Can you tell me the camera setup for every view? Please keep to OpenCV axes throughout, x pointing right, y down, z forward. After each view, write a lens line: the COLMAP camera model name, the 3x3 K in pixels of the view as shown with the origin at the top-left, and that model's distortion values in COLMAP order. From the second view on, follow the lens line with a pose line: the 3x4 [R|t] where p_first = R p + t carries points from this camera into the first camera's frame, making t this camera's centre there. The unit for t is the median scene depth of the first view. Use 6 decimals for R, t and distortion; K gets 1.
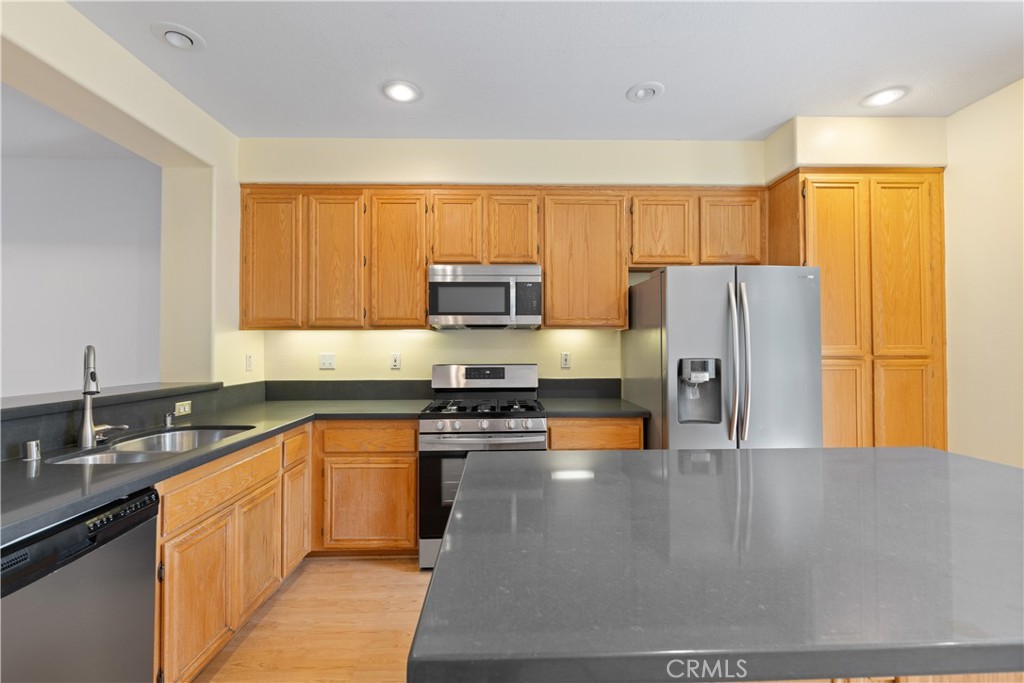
lens RADIAL K [[450.0, 0, 512.4], [0, 450.0, 337.4], [0, 0, 1]] dist [-0.001592, -0.000181]
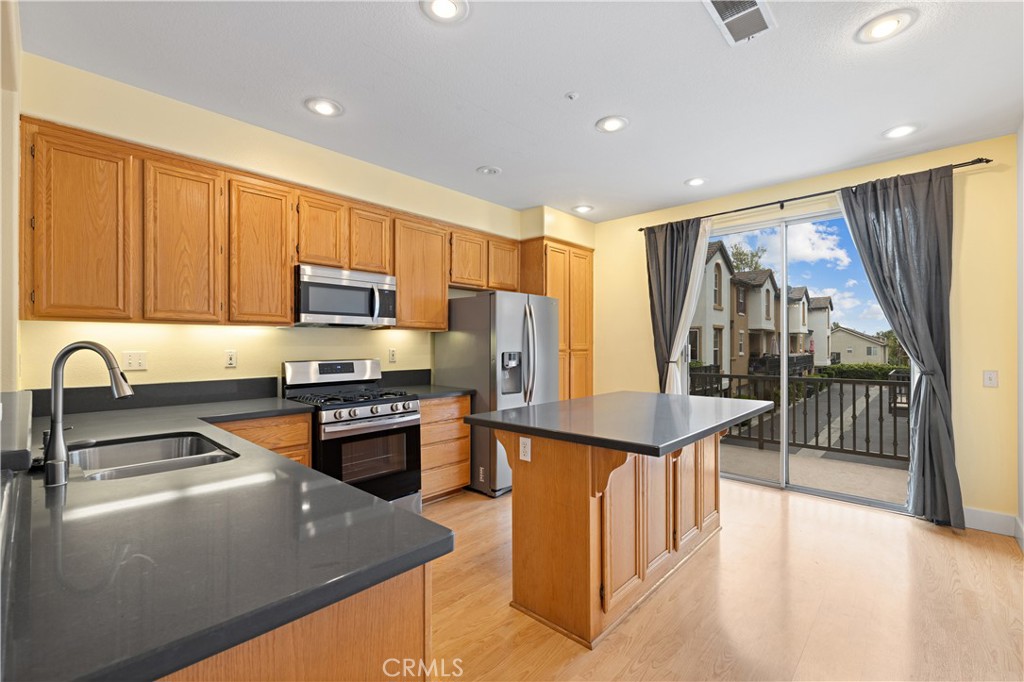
lens RADIAL K [[440.8, 0, 512.0], [0, 440.8, 341.0], [0, 0, 1]] dist [-0.002077, -0.000176]
pose [[0.699972, 0.007258, 0.714133, -0.554782], [-0.017362, 0.999826, 0.006856, -0.000876], [-0.713959, -0.017198, 0.699976, -0.052191]]
